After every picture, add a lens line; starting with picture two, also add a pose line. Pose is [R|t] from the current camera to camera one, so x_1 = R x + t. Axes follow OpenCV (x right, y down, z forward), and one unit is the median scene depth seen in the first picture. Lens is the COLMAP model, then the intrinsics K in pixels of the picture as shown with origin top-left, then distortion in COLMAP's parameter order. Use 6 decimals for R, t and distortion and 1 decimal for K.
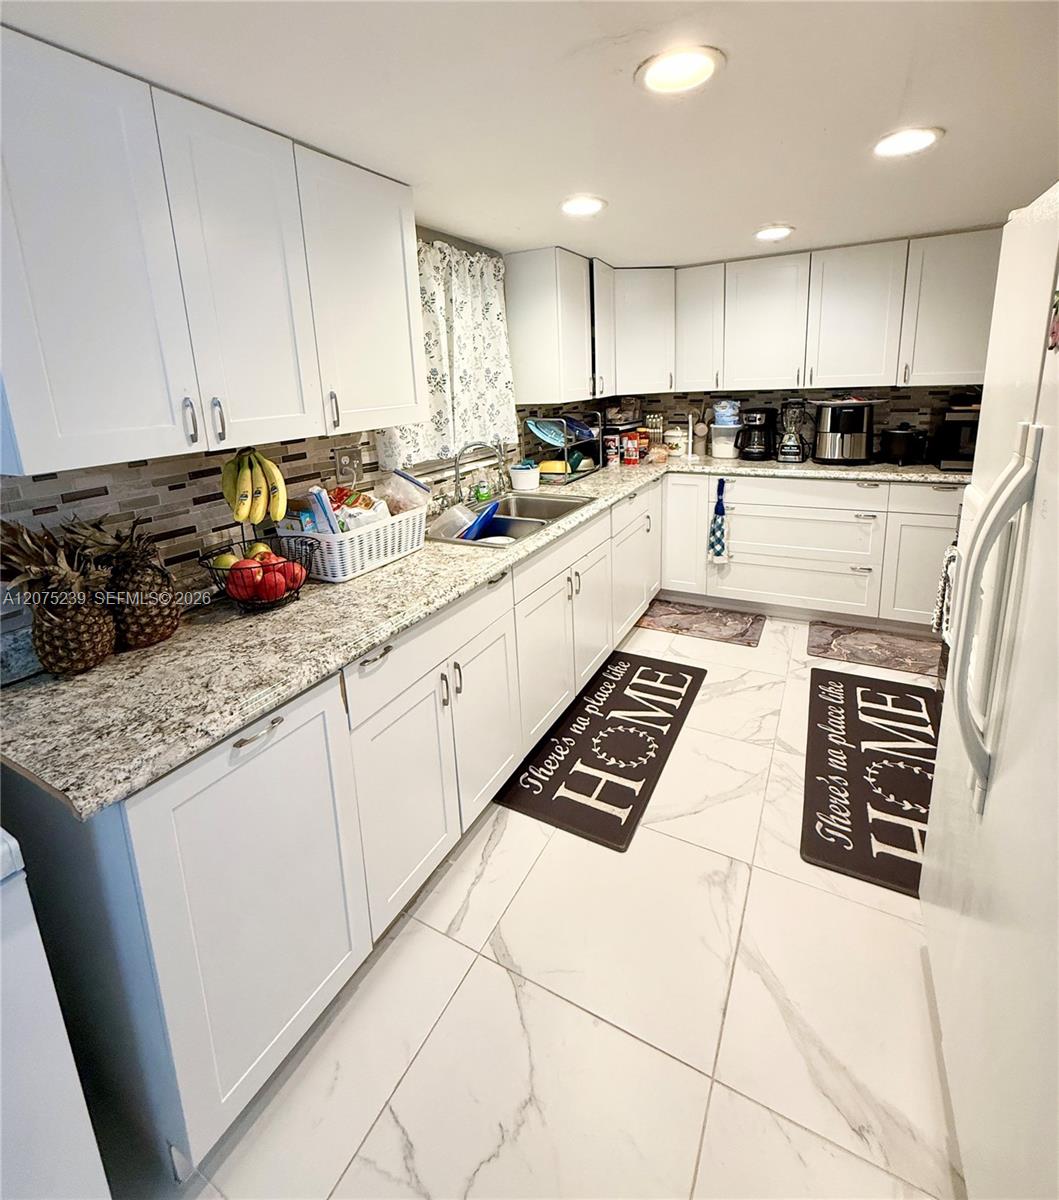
lens RADIAL K [[769.2, 0, 529.5], [0, 769.2, 600.0], [0, 0, 1]] dist [-0.122379, -0.000106]
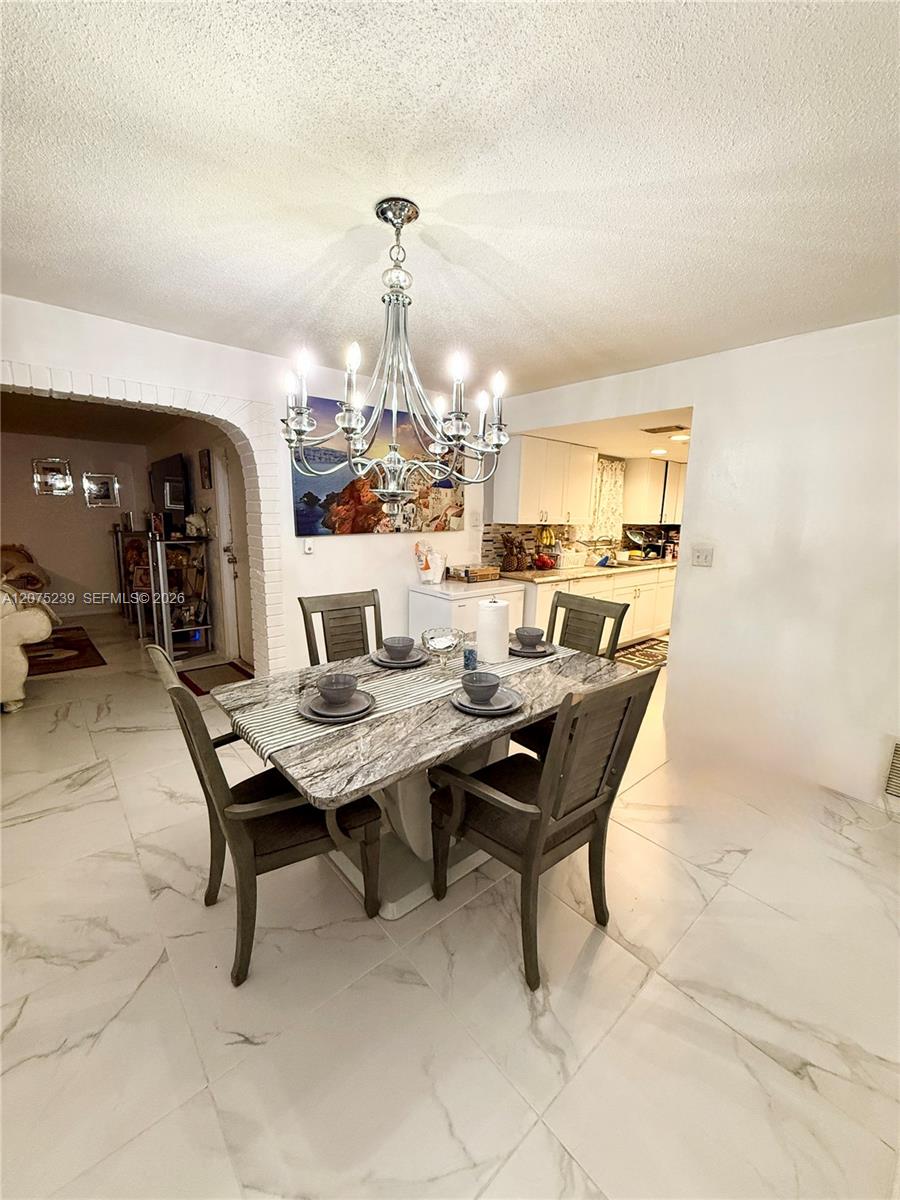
lens RADIAL K [[480.8, 0, 450.0], [0, 480.8, 600.0], [0, 0, 1]] dist [-0.000552, 0.000001]
pose [[0.935098, 0.135364, -0.327518, 0.001949], [-0.164178, 0.984489, -0.061856, 0.157200], [0.314065, 0.111612, 0.942818, -0.546061]]
